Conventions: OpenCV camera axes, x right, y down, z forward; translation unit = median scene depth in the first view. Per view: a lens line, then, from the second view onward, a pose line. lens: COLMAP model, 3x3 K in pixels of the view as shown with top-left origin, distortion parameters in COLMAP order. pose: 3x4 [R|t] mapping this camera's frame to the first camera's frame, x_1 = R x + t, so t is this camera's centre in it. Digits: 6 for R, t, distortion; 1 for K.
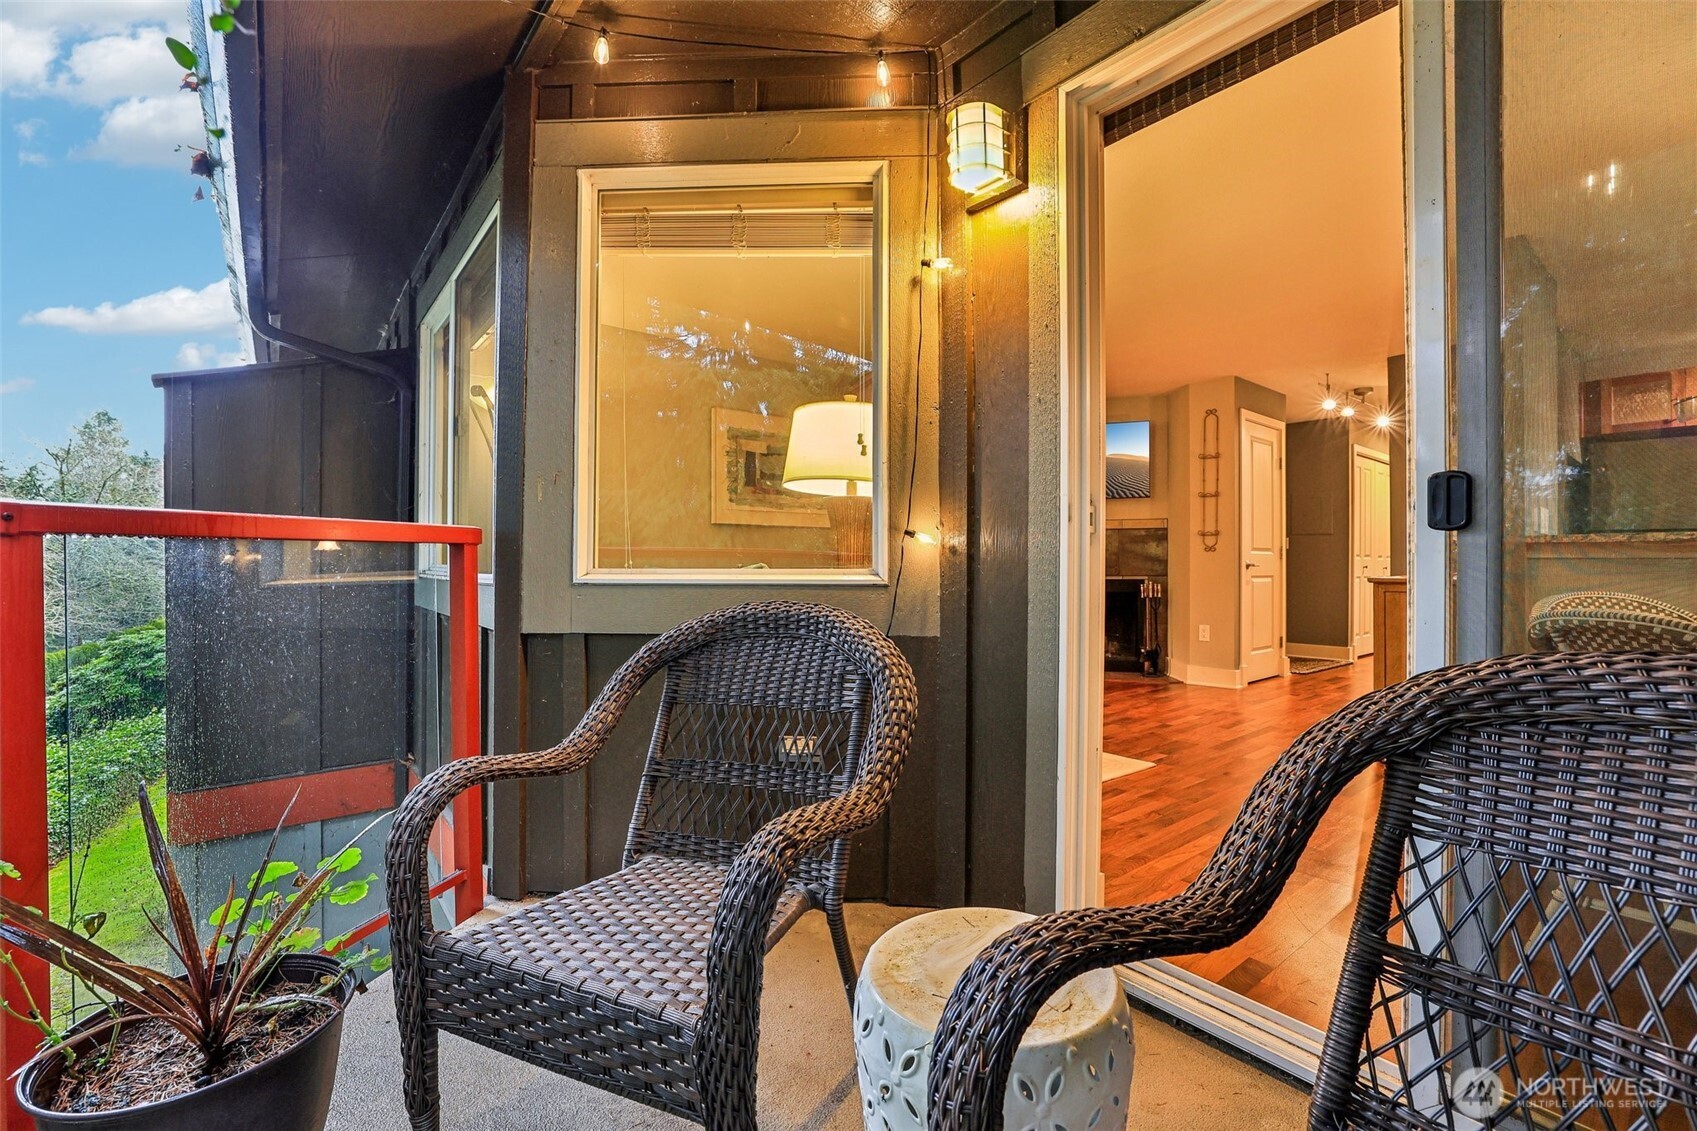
lens RADIAL K [[733.9, 0, 851.6], [0, 733.9, 562.0], [0, 0, 1]] dist [-0.045755, 0.016058]
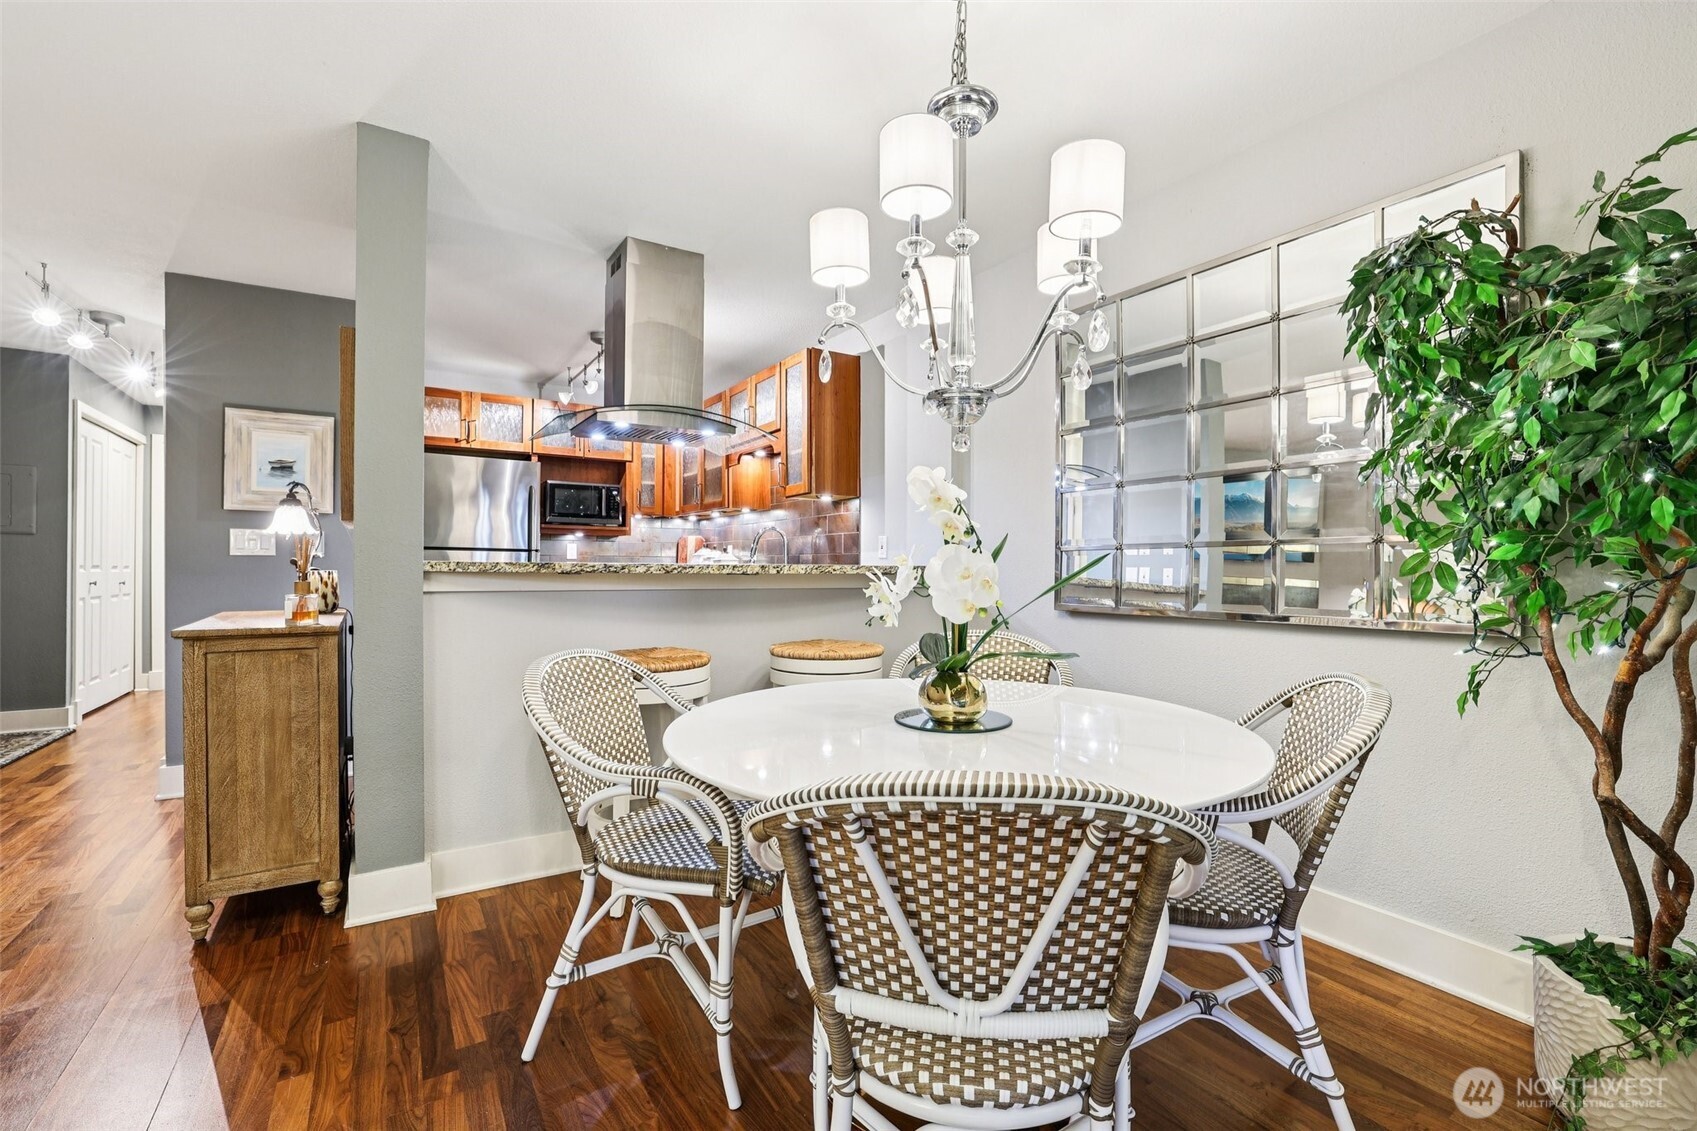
lens RADIAL K [[733.9, 0, 852.5], [0, 733.9, 566.7], [0, 0, 1]] dist [-0.045755, 0.016058]
pose [[0.103373, -0.003567, 0.994636, 0.146707], [-0.006033, 0.999973, 0.004213, -0.020475], [-0.994624, -0.006436, 0.103348, 0.271180]]
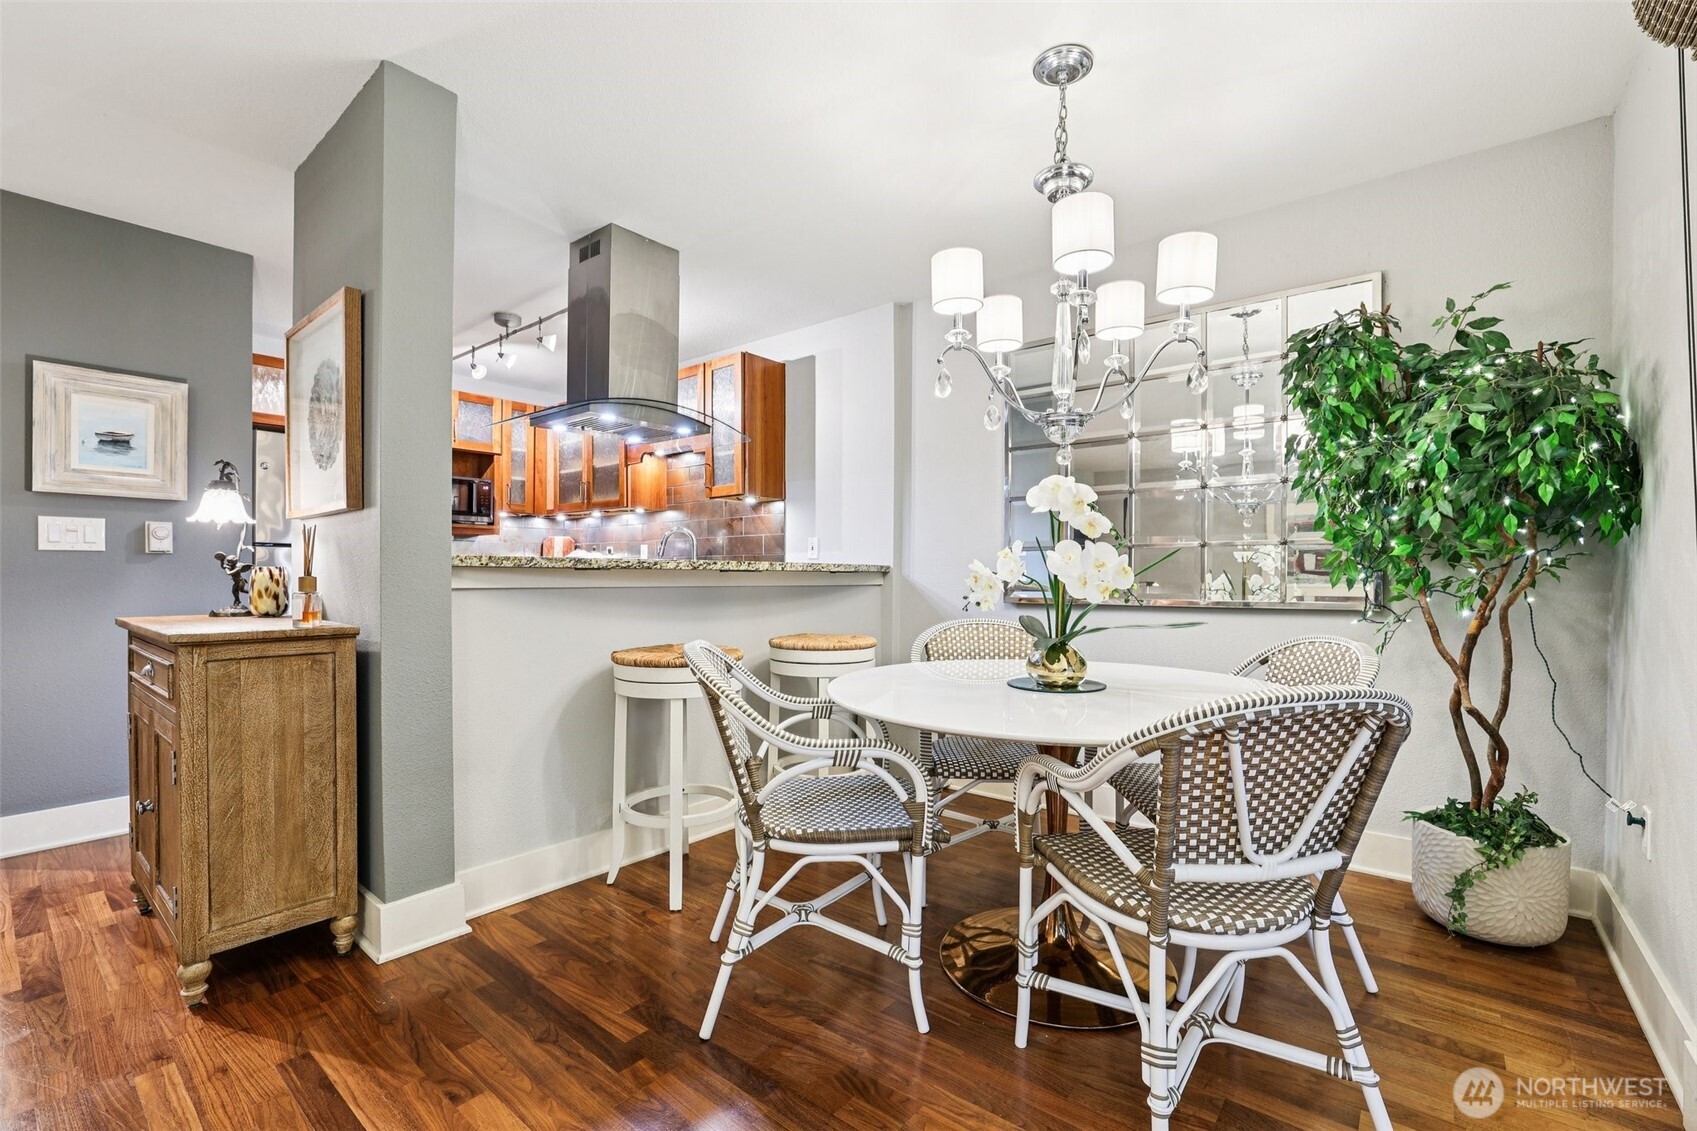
lens RADIAL K [[733.9, 0, 856.0], [0, 733.9, 580.4], [0, 0, 1]] dist [-0.045755, 0.016058]
pose [[-0.215718, -0.011541, 0.976388, 0.118189], [-0.005563, 0.999928, 0.010590, -0.012567], [-0.976440, -0.003147, -0.215767, 0.425292]]
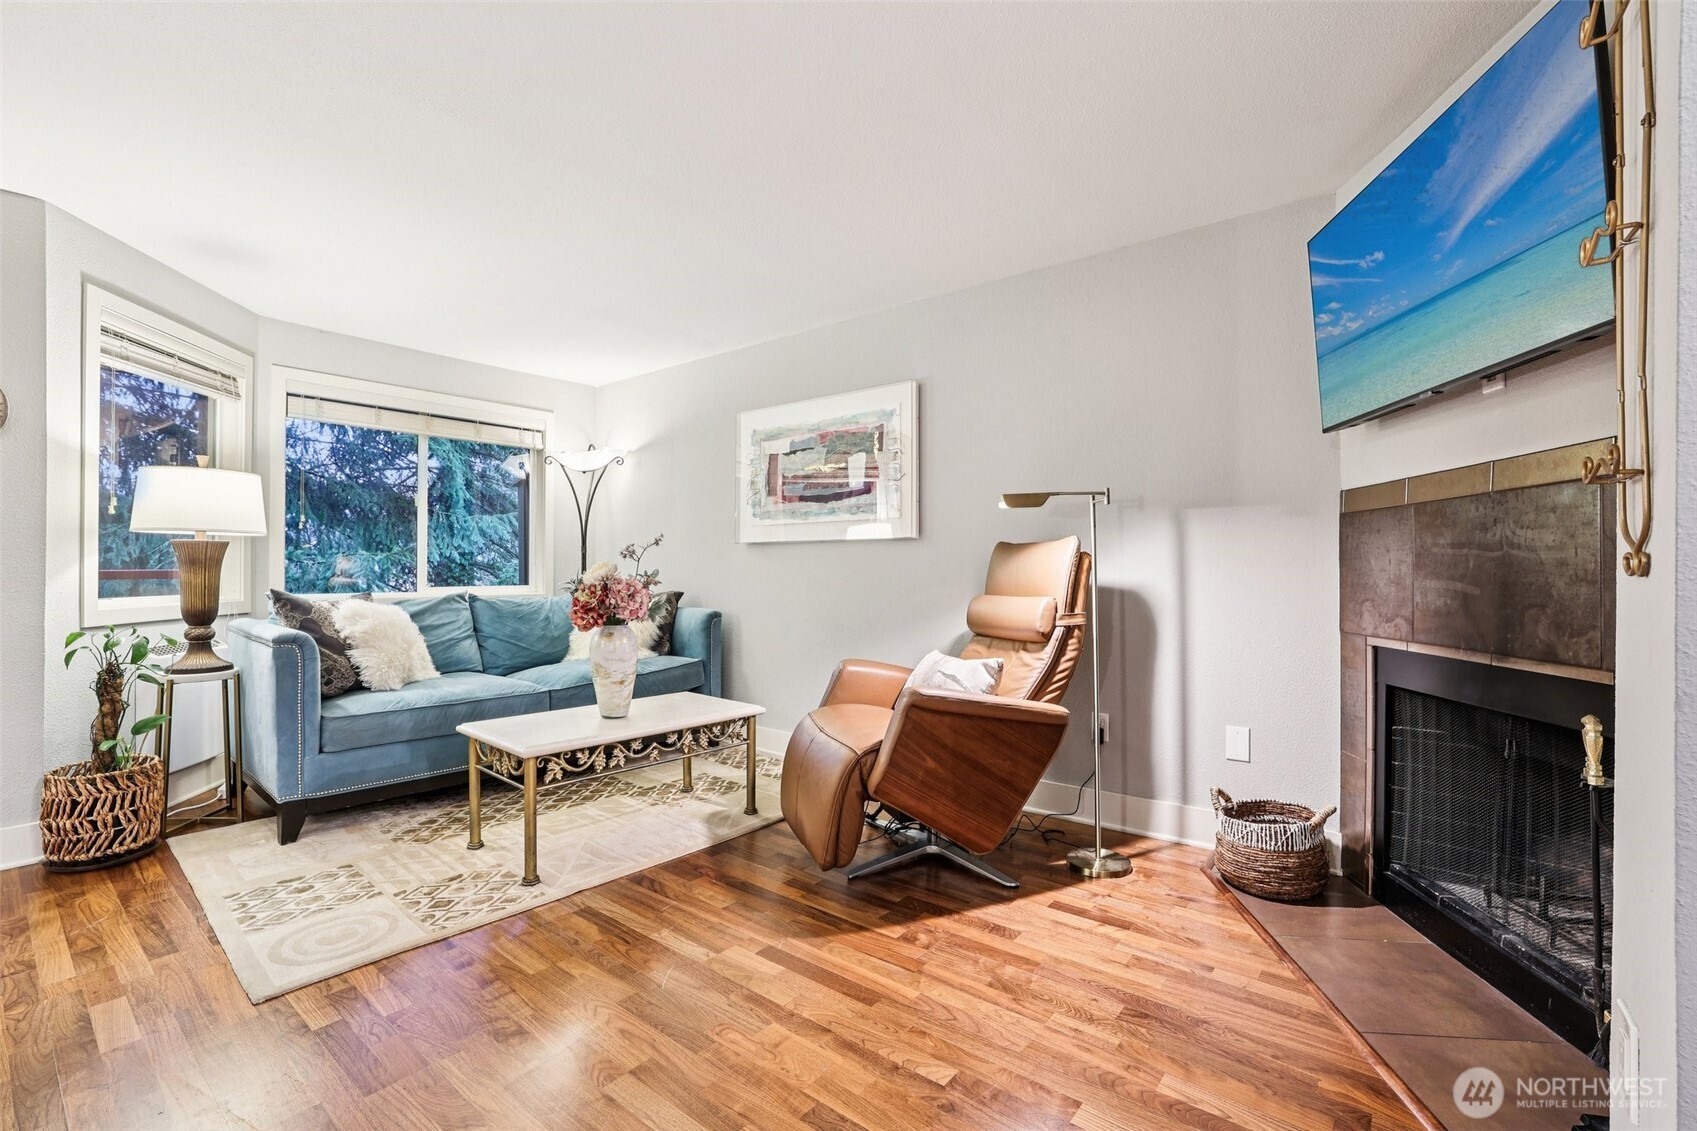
lens RADIAL K [[733.9, 0, 843.0], [0, 733.9, 566.2], [0, 0, 1]] dist [-0.045755, 0.016058]
pose [[0.211869, -0.005628, -0.977282, 0.607004], [0.001754, 0.999984, -0.005379, -0.016222], [0.977297, -0.000574, 0.211875, 0.788589]]
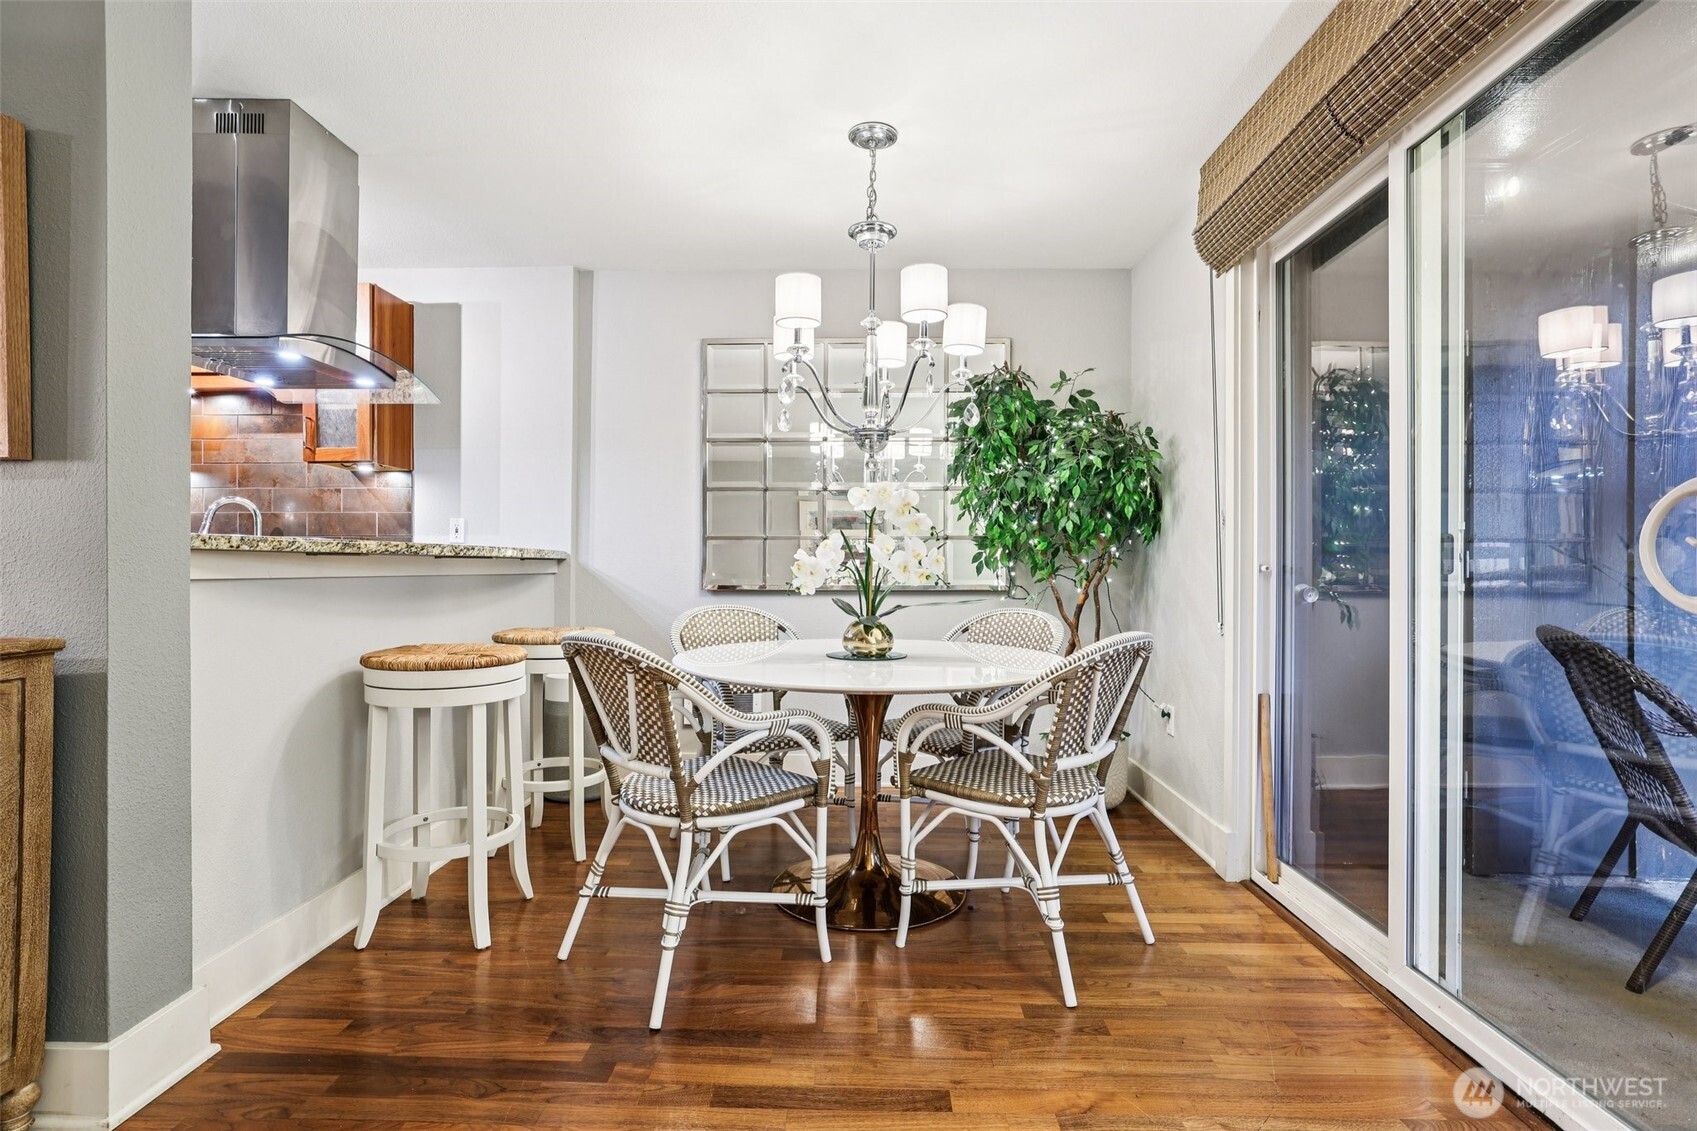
lens RADIAL K [[814.0, 0, 847.1], [0, 814.0, 566.0], [0, 0, 1]] dist [-0.026712, 0.014118]
pose [[-0.762990, -0.008415, 0.646356, 0.146376], [-0.009211, 0.999955, 0.002146, -0.011374], [-0.646345, -0.004317, -0.763033, 0.612231]]
